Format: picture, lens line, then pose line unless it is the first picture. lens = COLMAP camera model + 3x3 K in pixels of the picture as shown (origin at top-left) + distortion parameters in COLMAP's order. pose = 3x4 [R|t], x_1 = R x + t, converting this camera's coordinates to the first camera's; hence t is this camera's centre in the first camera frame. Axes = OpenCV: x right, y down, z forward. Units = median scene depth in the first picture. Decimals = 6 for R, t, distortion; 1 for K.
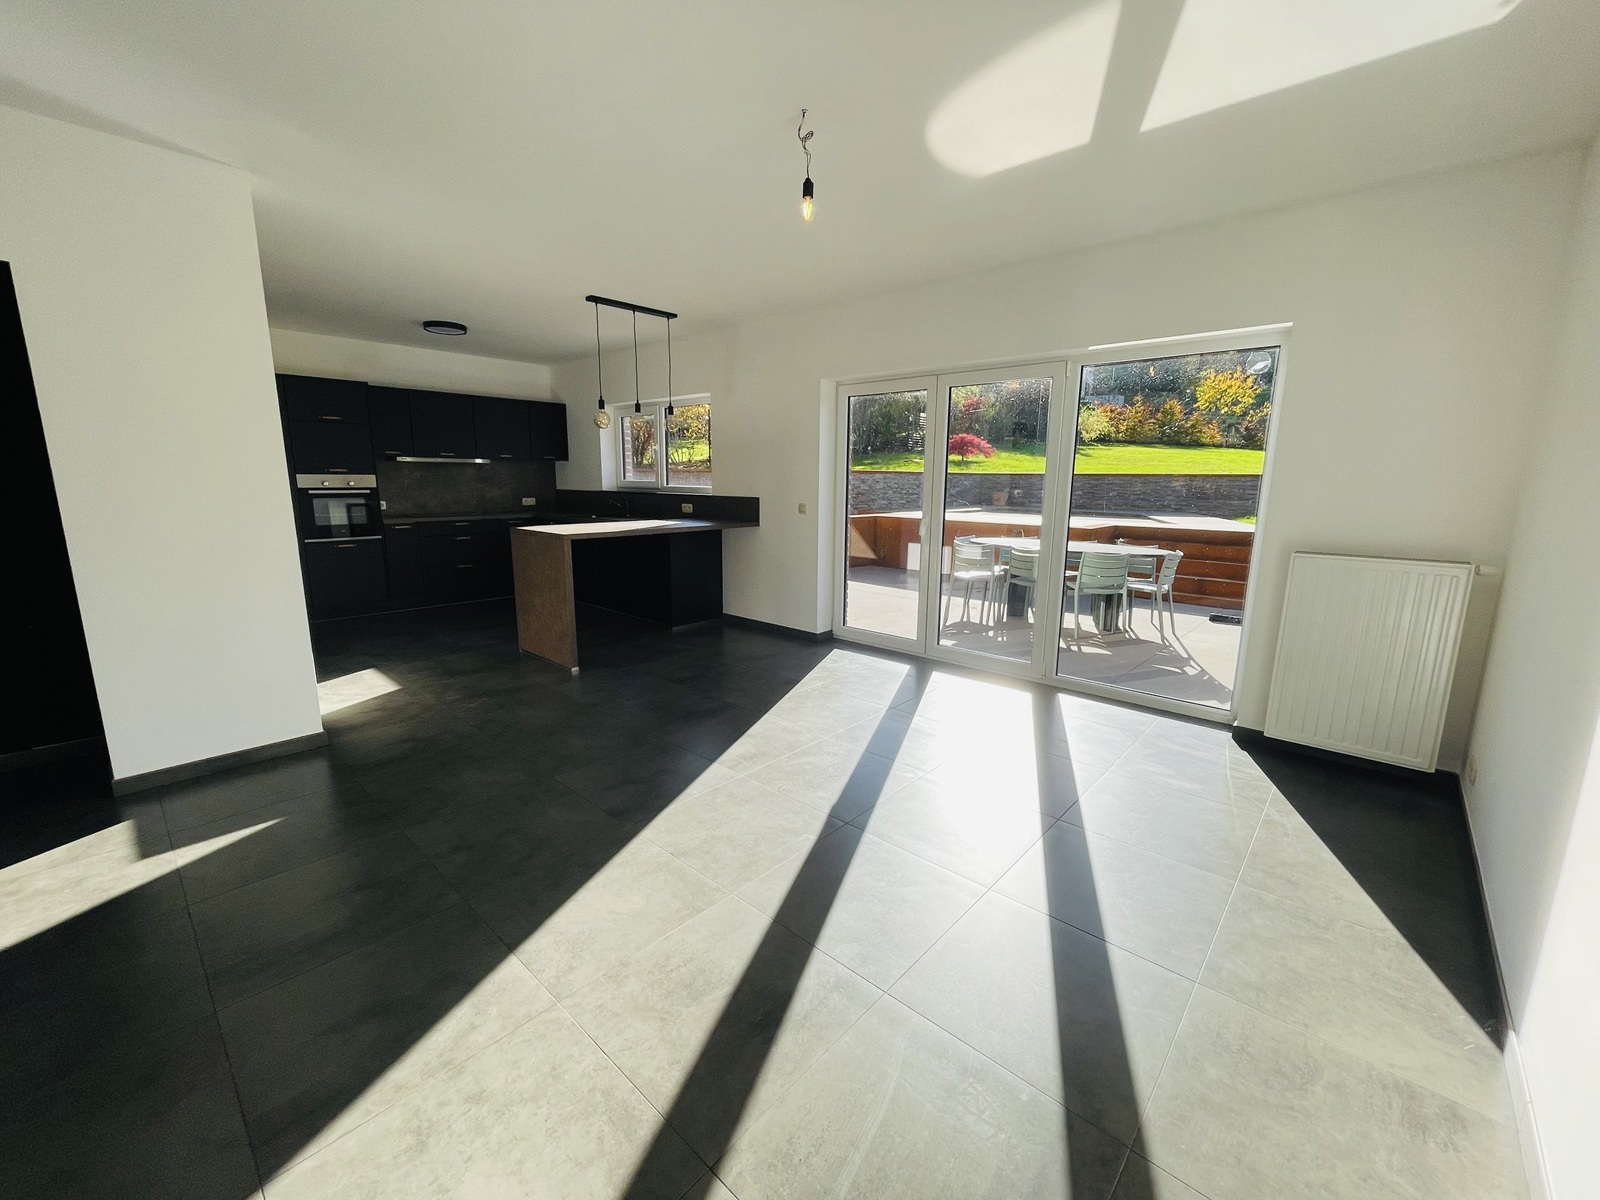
lens RADIAL K [[646.4, 0, 800.0], [0, 646.4, 600.0], [0, 0, 1]] dist [-0.003048, 0.000068]
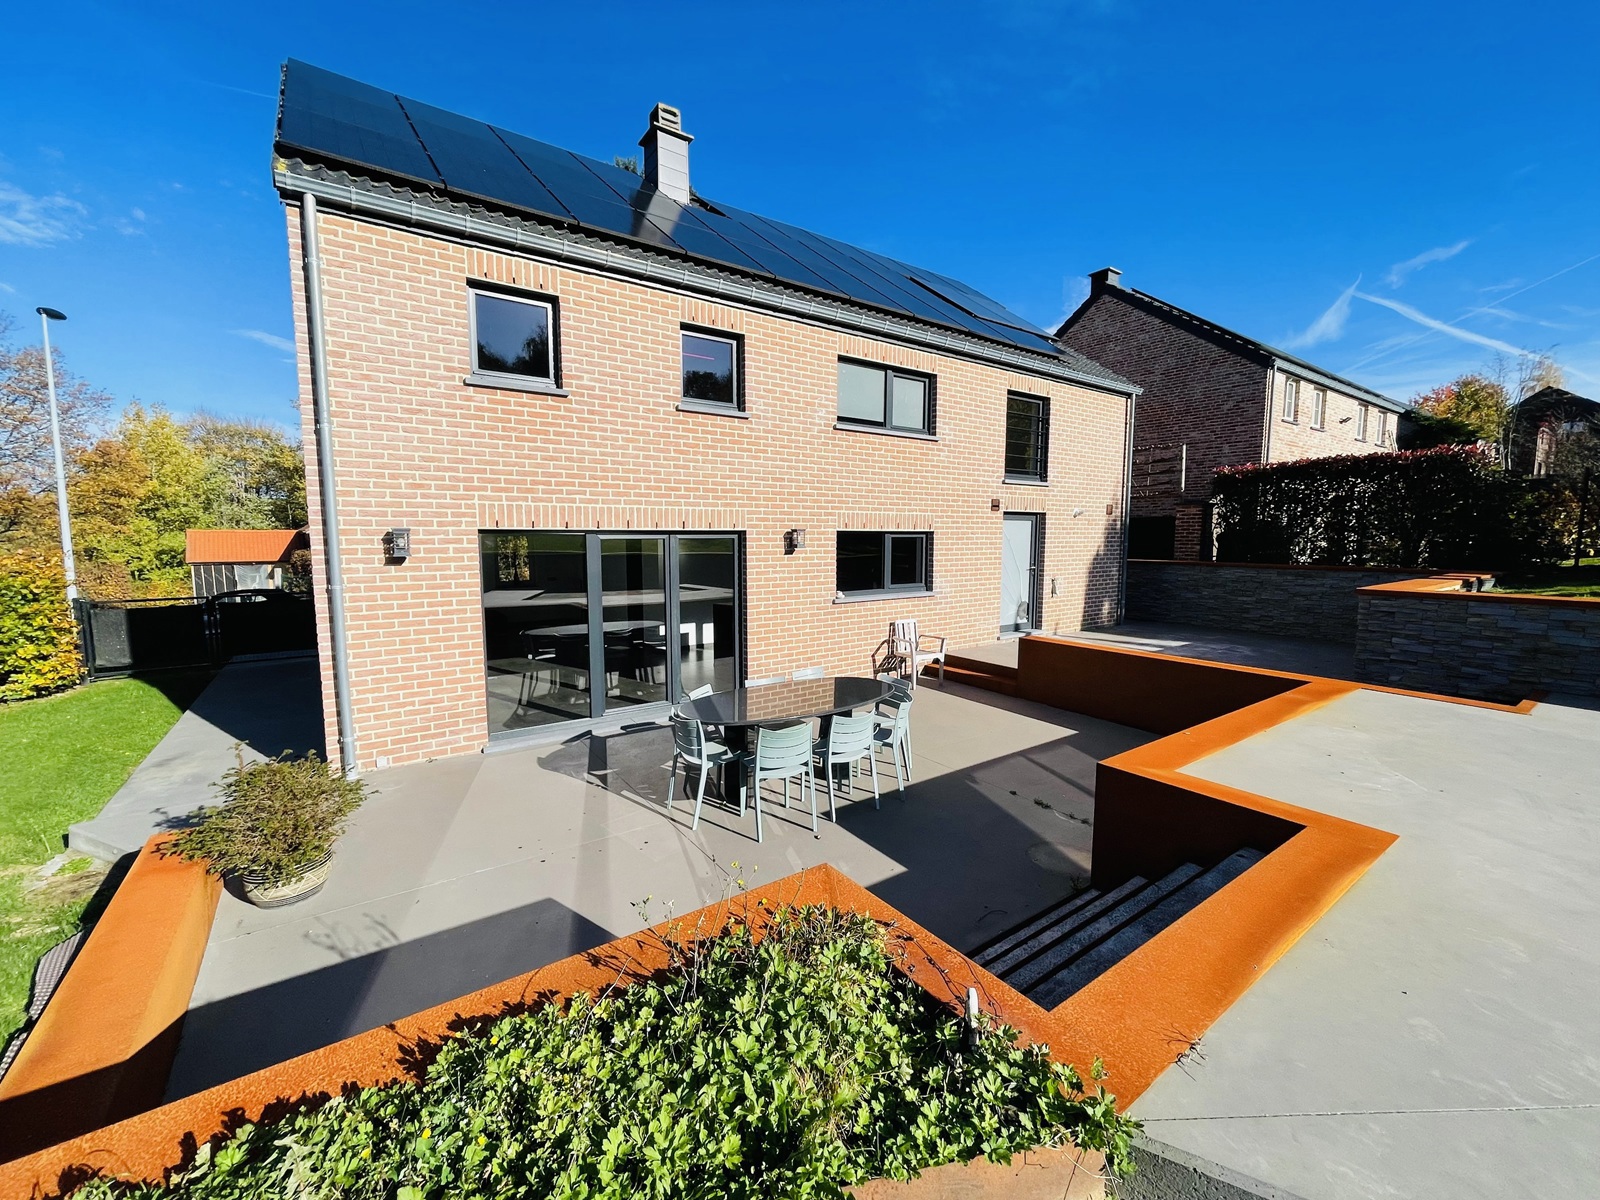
lens RADIAL K [[646.4, 0, 800.0], [0, 646.4, 600.0], [0, 0, 1]] dist [-0.003048, 0.000068]
pose [[-0.213994, 0.088163, -0.972848, 0.586674], [-0.187468, 0.973700, 0.129477, -0.149044], [0.958677, 0.210085, -0.191838, 0.552404]]
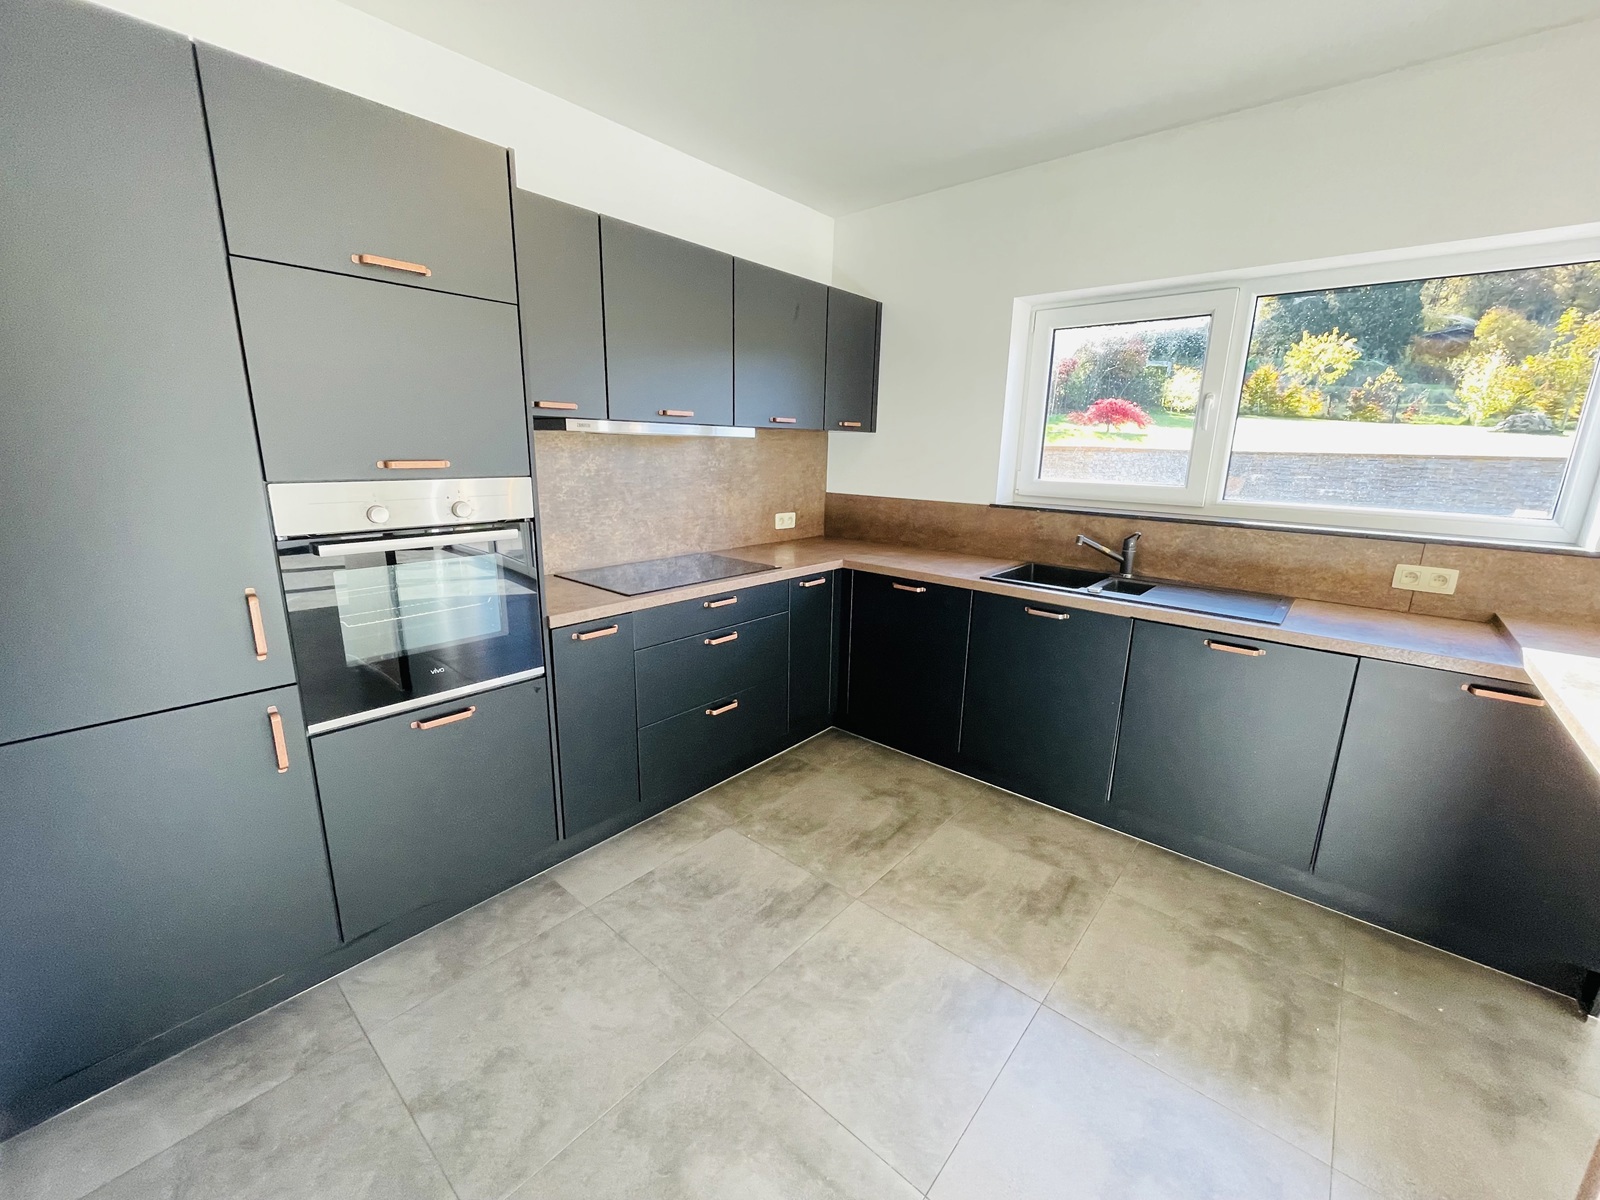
lens RADIAL K [[646.4, 0, 800.0], [0, 646.4, 600.0], [0, 0, 1]] dist [-0.003048, 0.000068]
pose [[0.999786, 0.003684, 0.020343, -0.244525], [-0.004614, 0.998937, 0.045863, -0.068582], [-0.020152, -0.045947, 0.998741, 0.313347]]
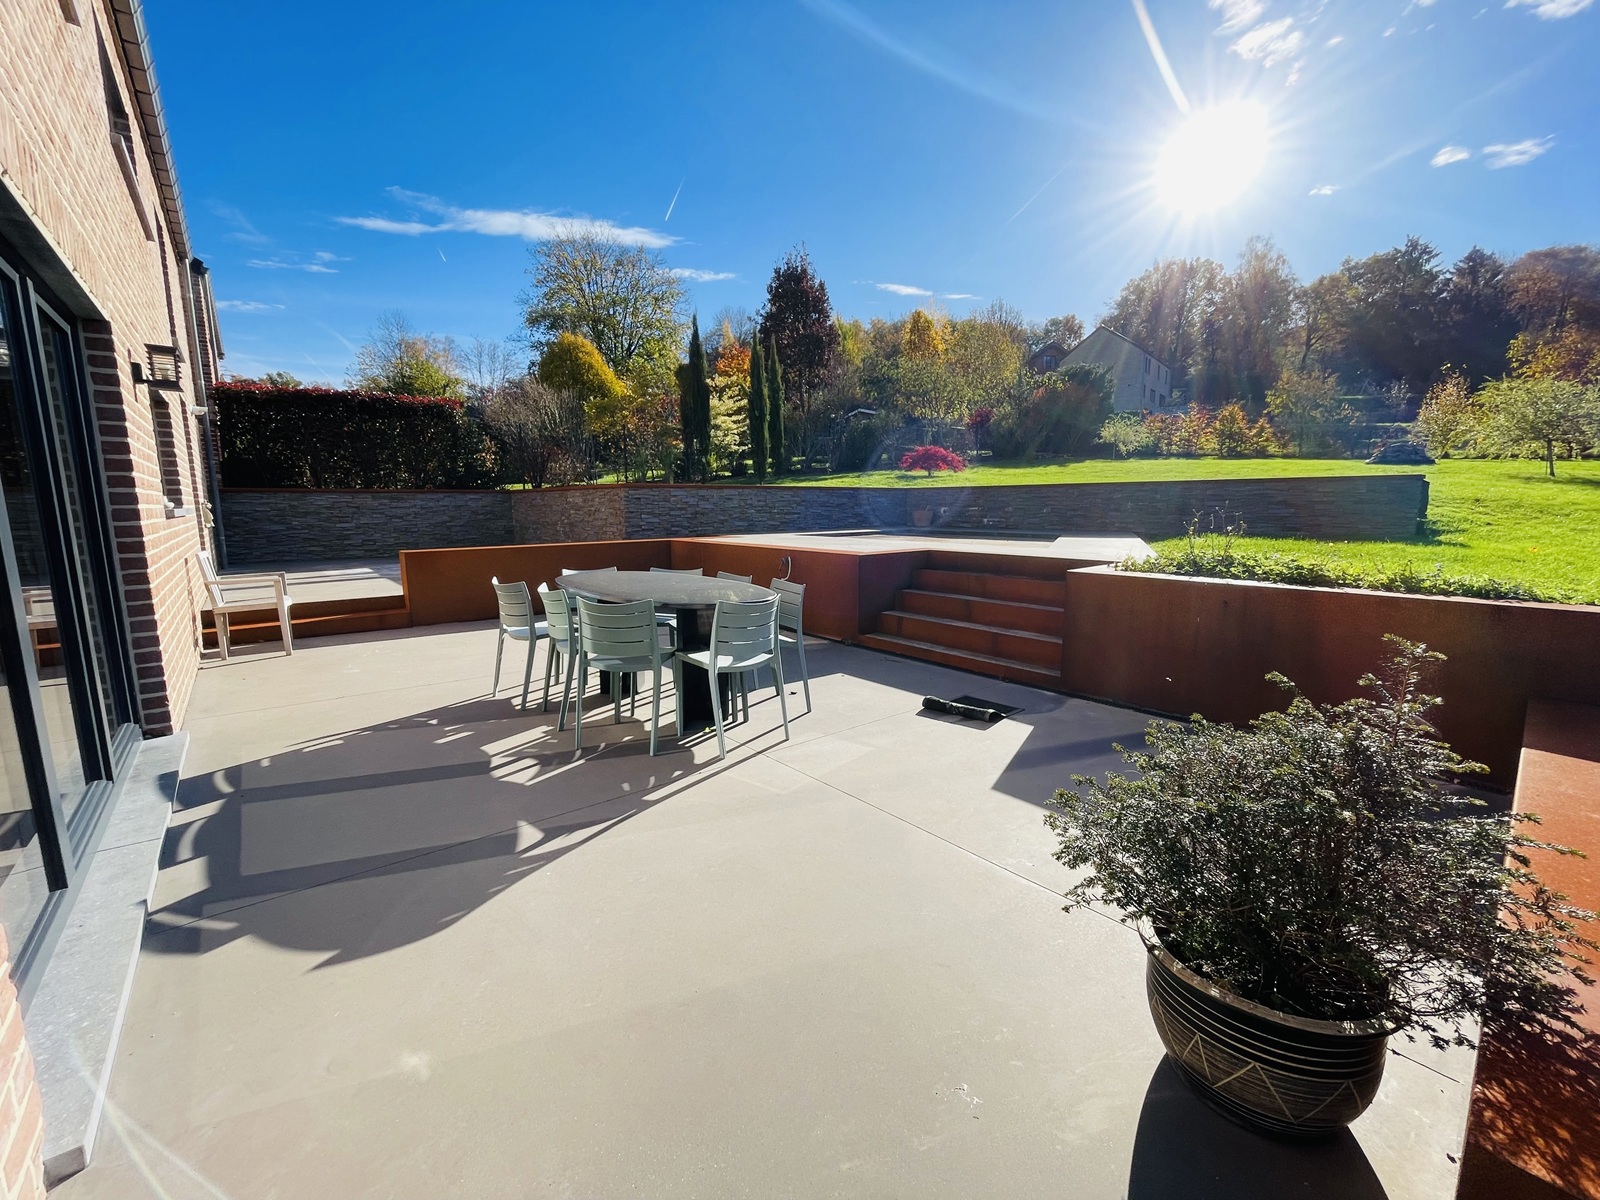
lens RADIAL K [[646.4, 0, 800.0], [0, 646.4, 600.0], [0, 0, 1]] dist [-0.003048, 0.000068]
pose [[0.991599, 0.002668, -0.129322, 0.313720], [-0.007830, 0.999192, -0.039427, -0.021100], [0.129113, 0.040109, 0.990818, 0.193521]]
